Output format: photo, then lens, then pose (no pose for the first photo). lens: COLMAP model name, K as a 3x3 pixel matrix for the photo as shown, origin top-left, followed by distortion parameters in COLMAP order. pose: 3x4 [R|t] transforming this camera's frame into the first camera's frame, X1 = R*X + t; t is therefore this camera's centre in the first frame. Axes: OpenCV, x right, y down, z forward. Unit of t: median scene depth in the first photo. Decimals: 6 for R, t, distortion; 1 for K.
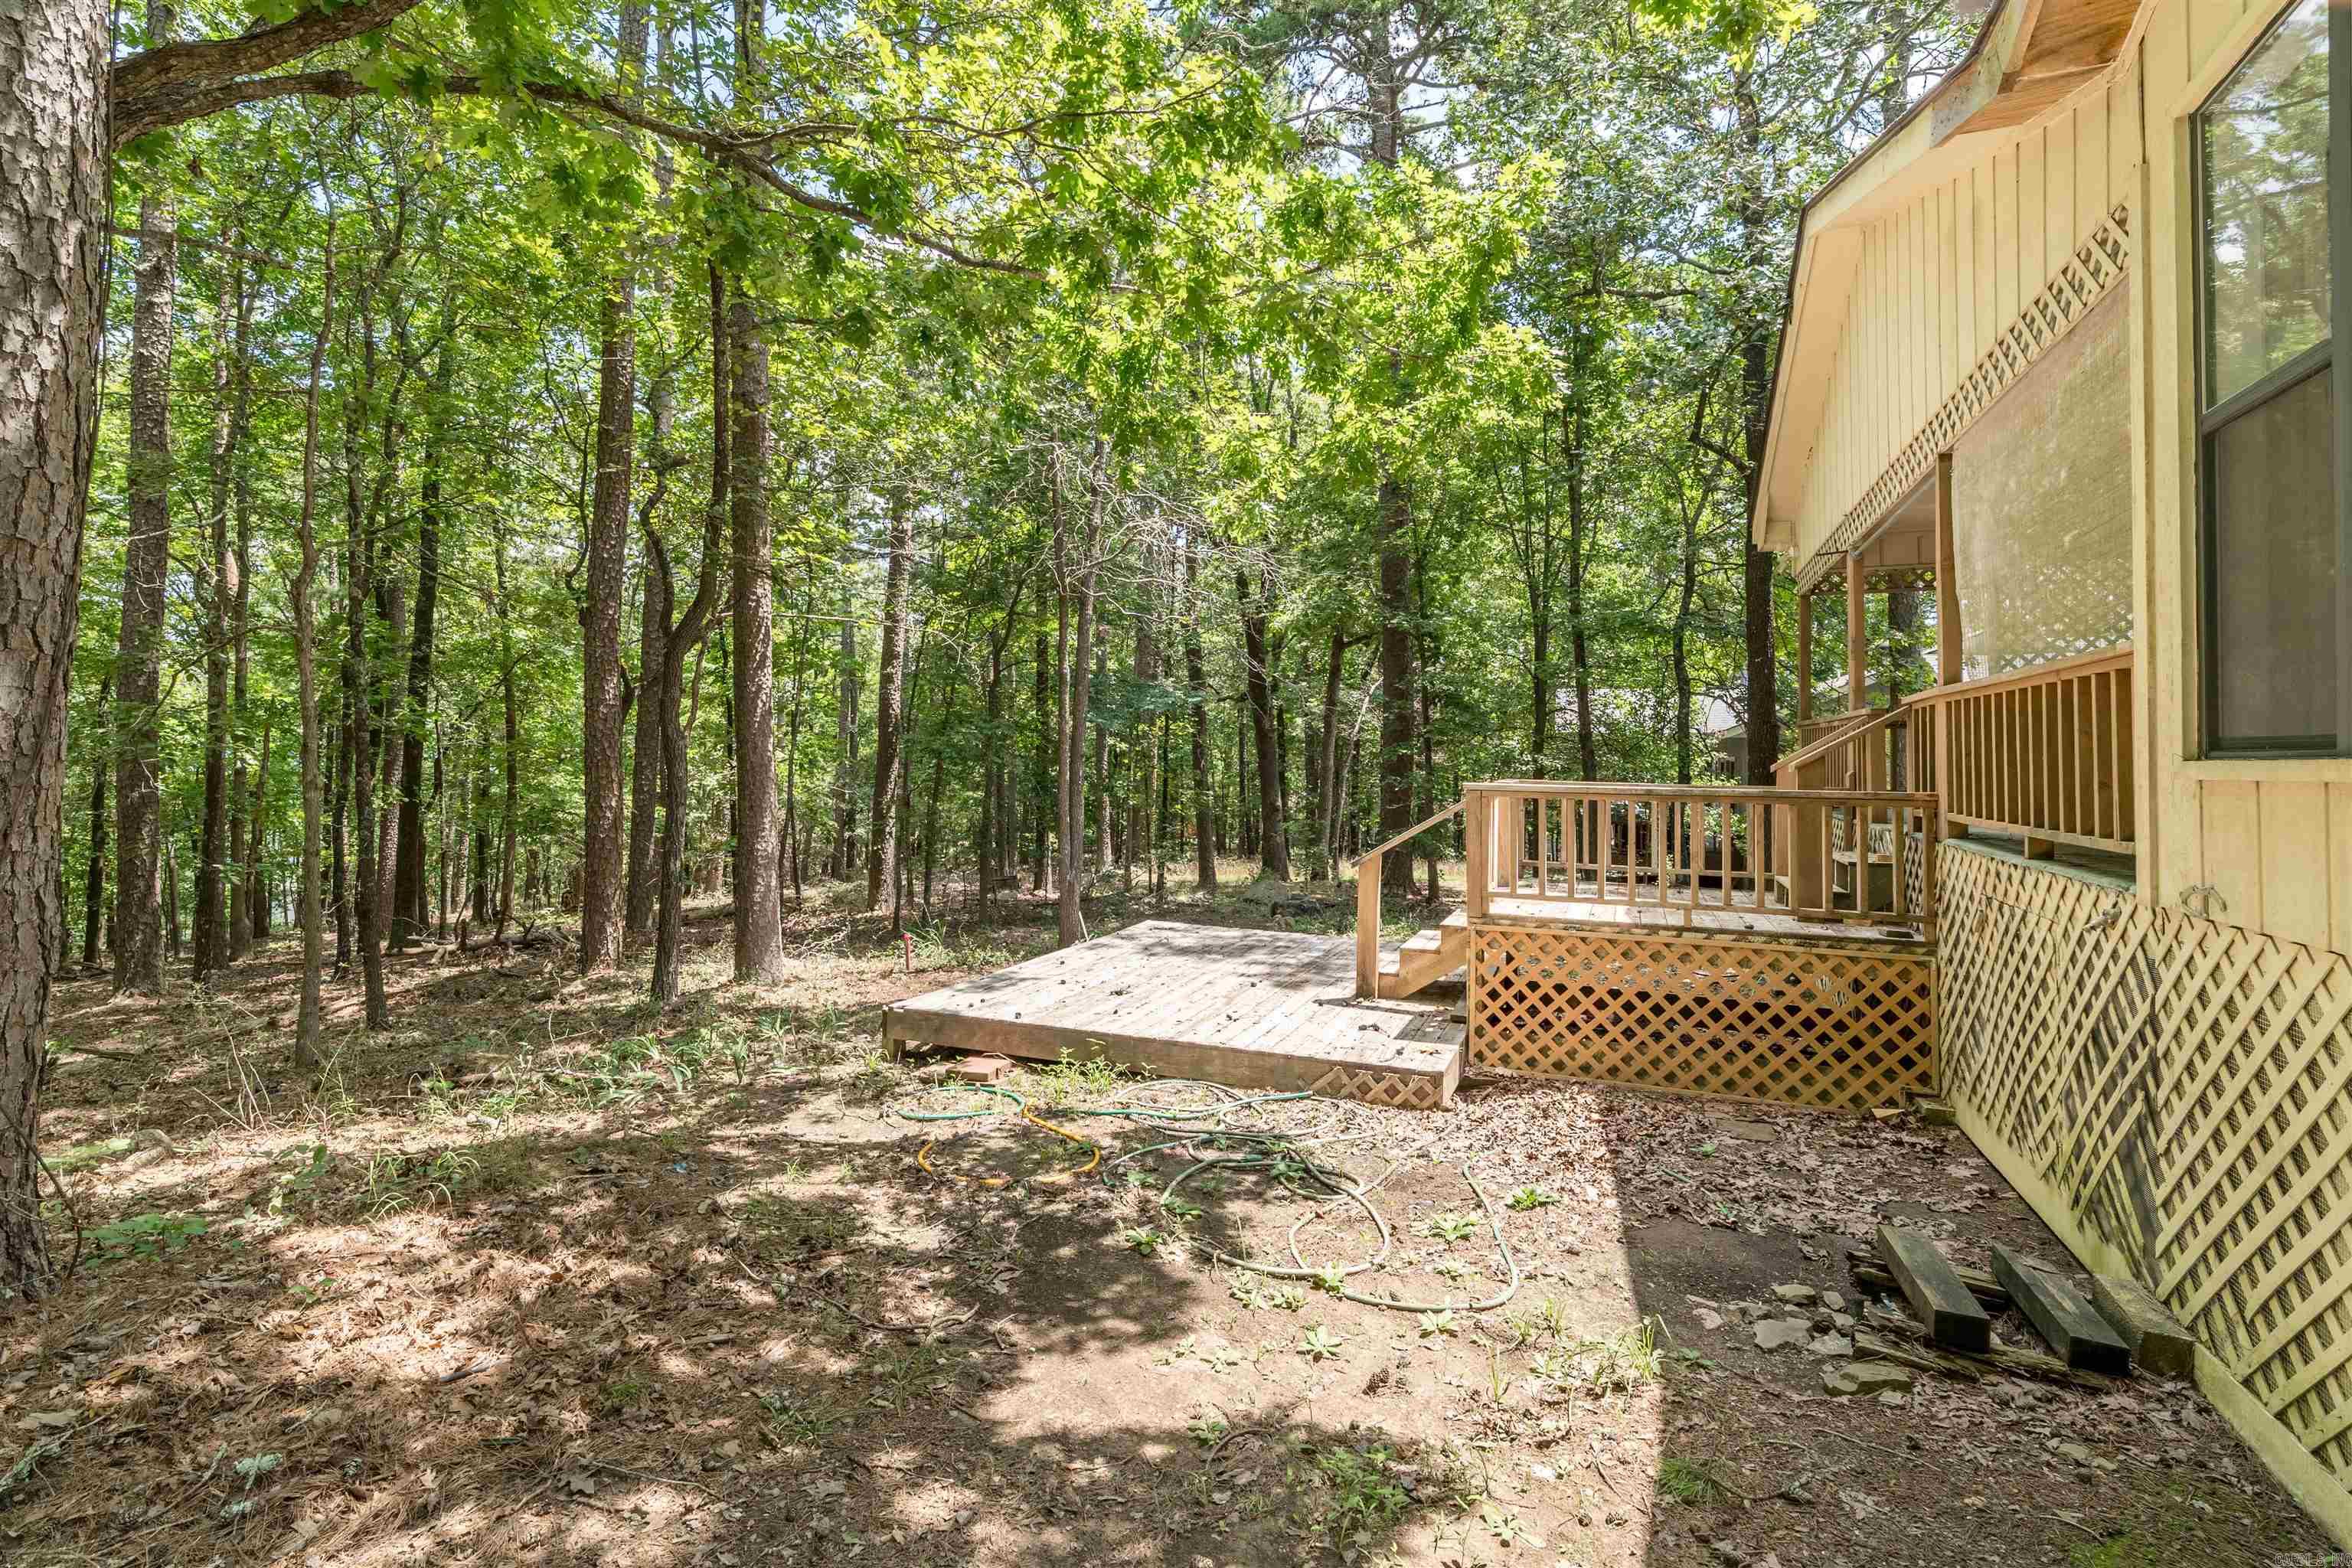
lens RADIAL K [[1089.9, 0, 1177.8], [0, 1089.9, 761.3], [0, 0, 1]] dist [-0.004630, 0.001465]
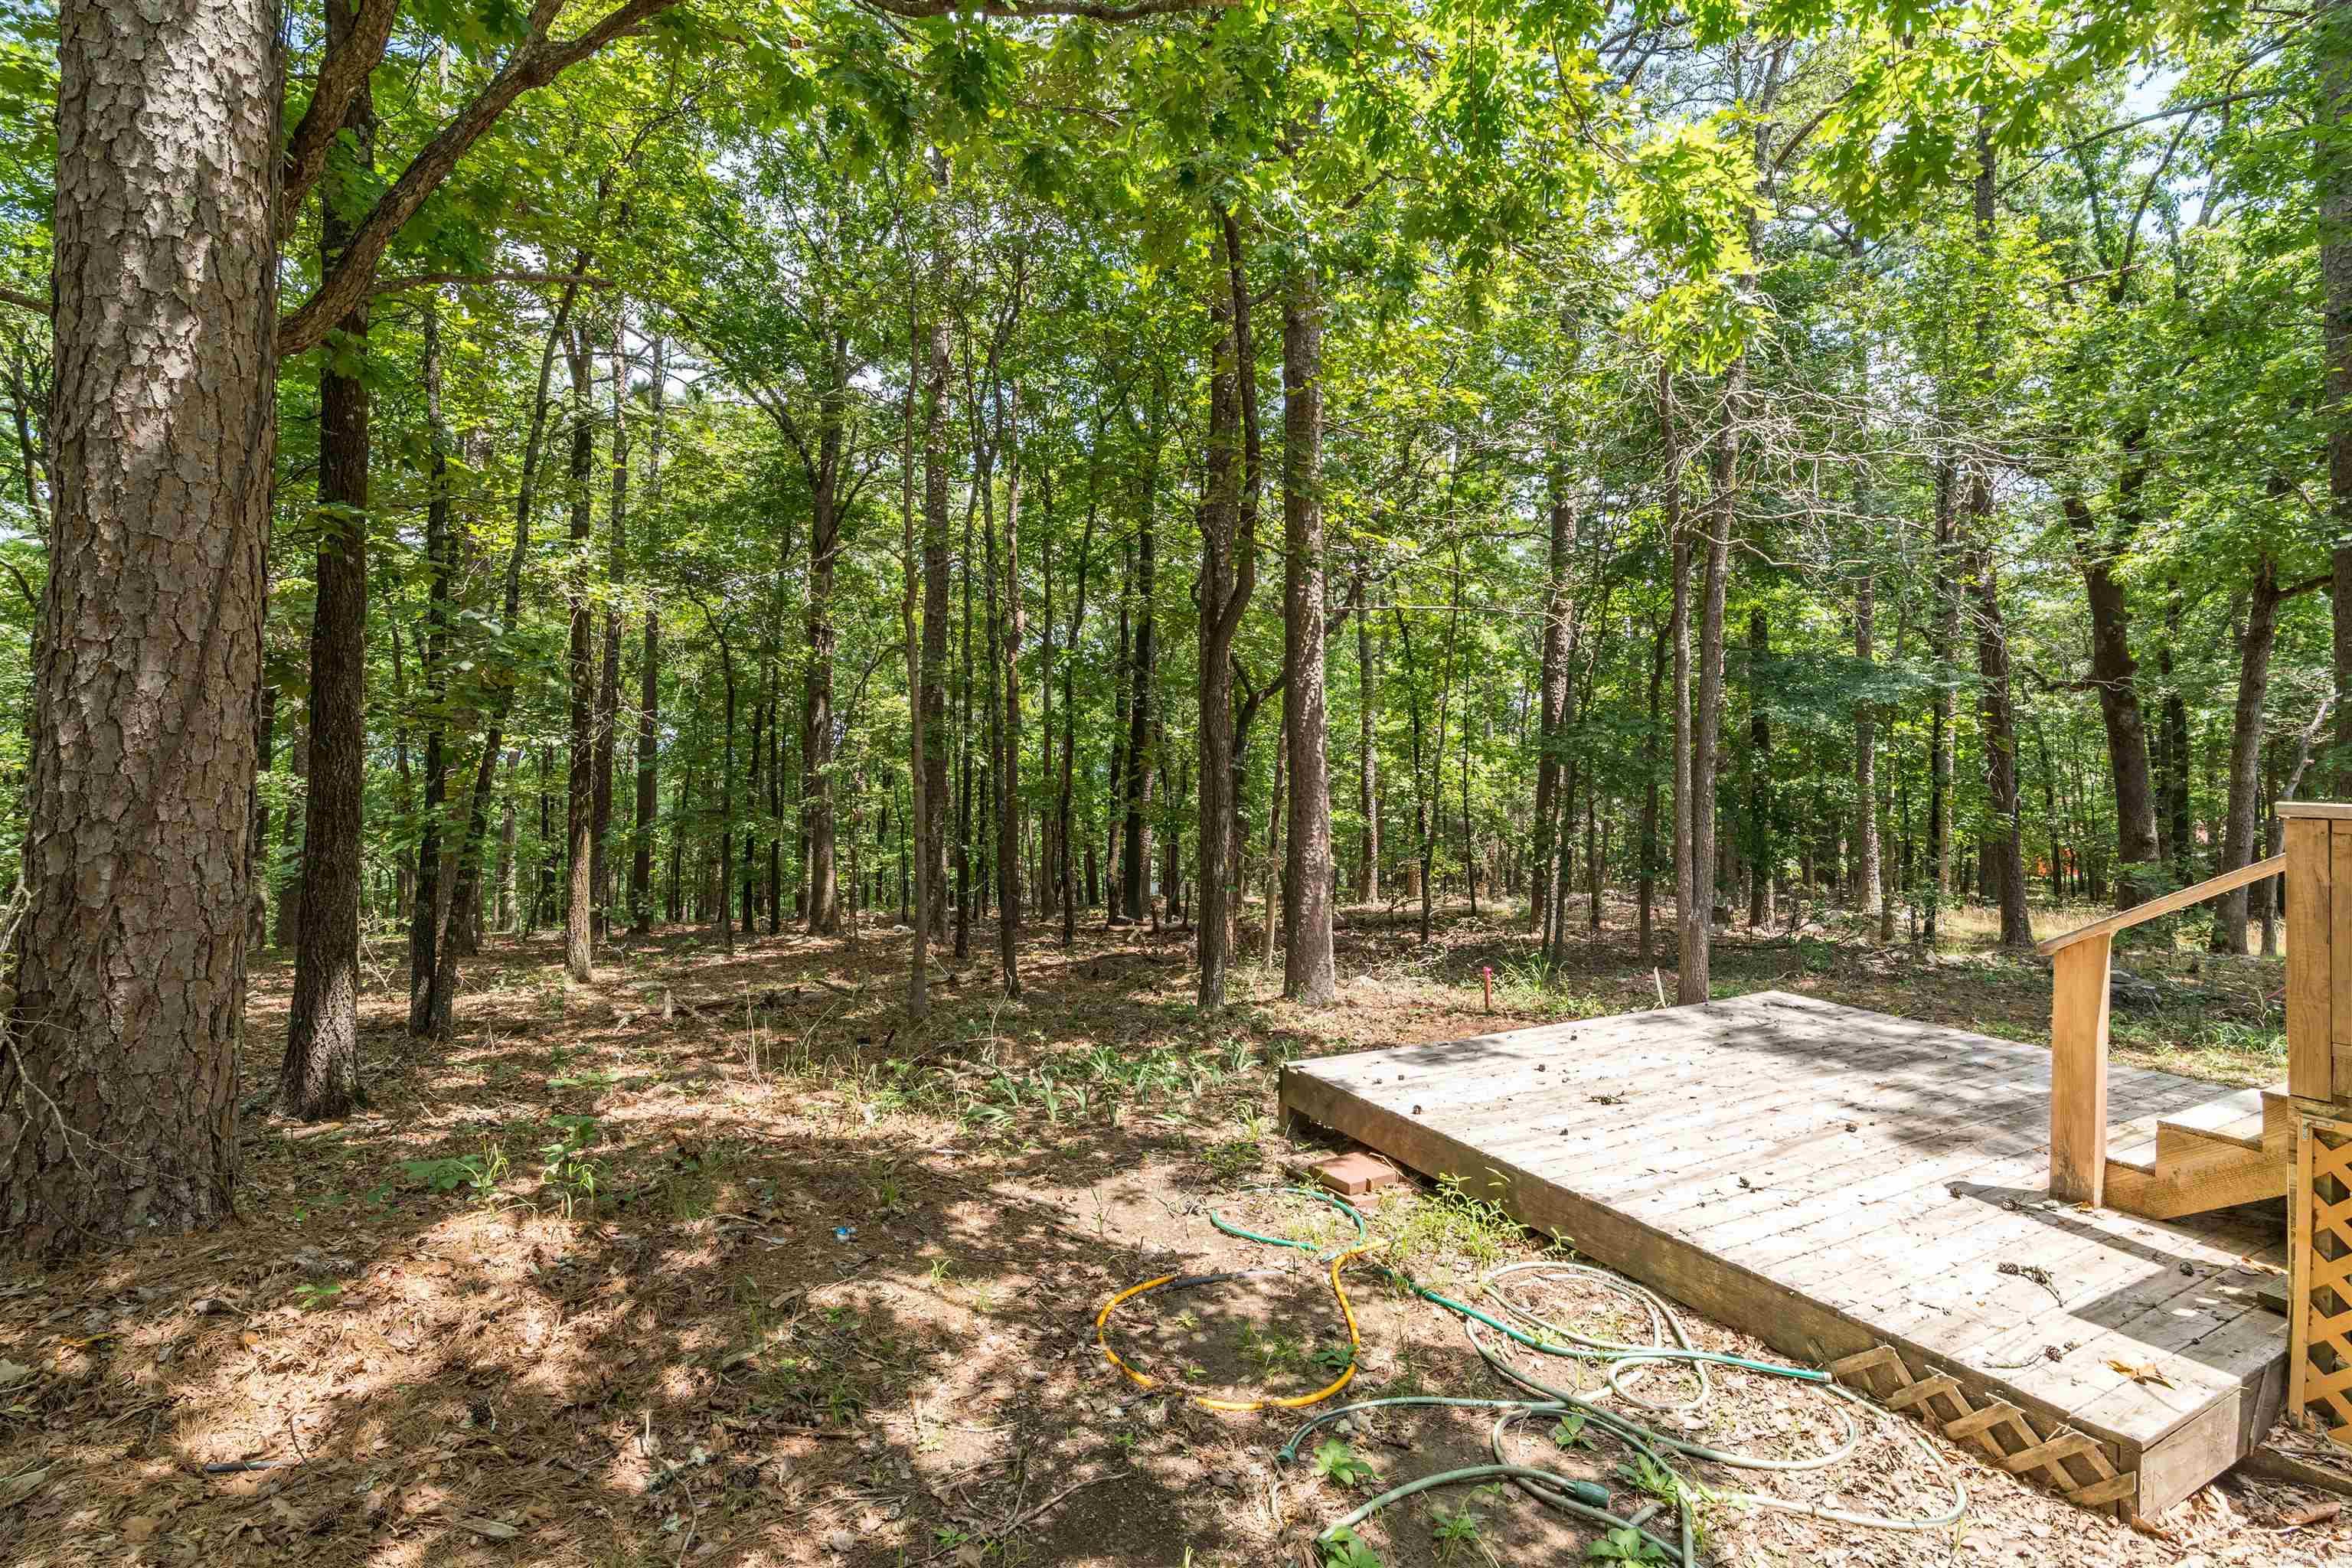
lens RADIAL K [[1089.9, 0, 1177.8], [0, 1089.9, 761.3], [0, 0, 1]] dist [-0.004630, 0.001465]
pose [[0.780048, 0.002435, -0.625715, 0.230989], [-0.008302, 0.999945, -0.006459, 0.011225], [0.625664, 0.010233, 0.780025, 0.432035]]
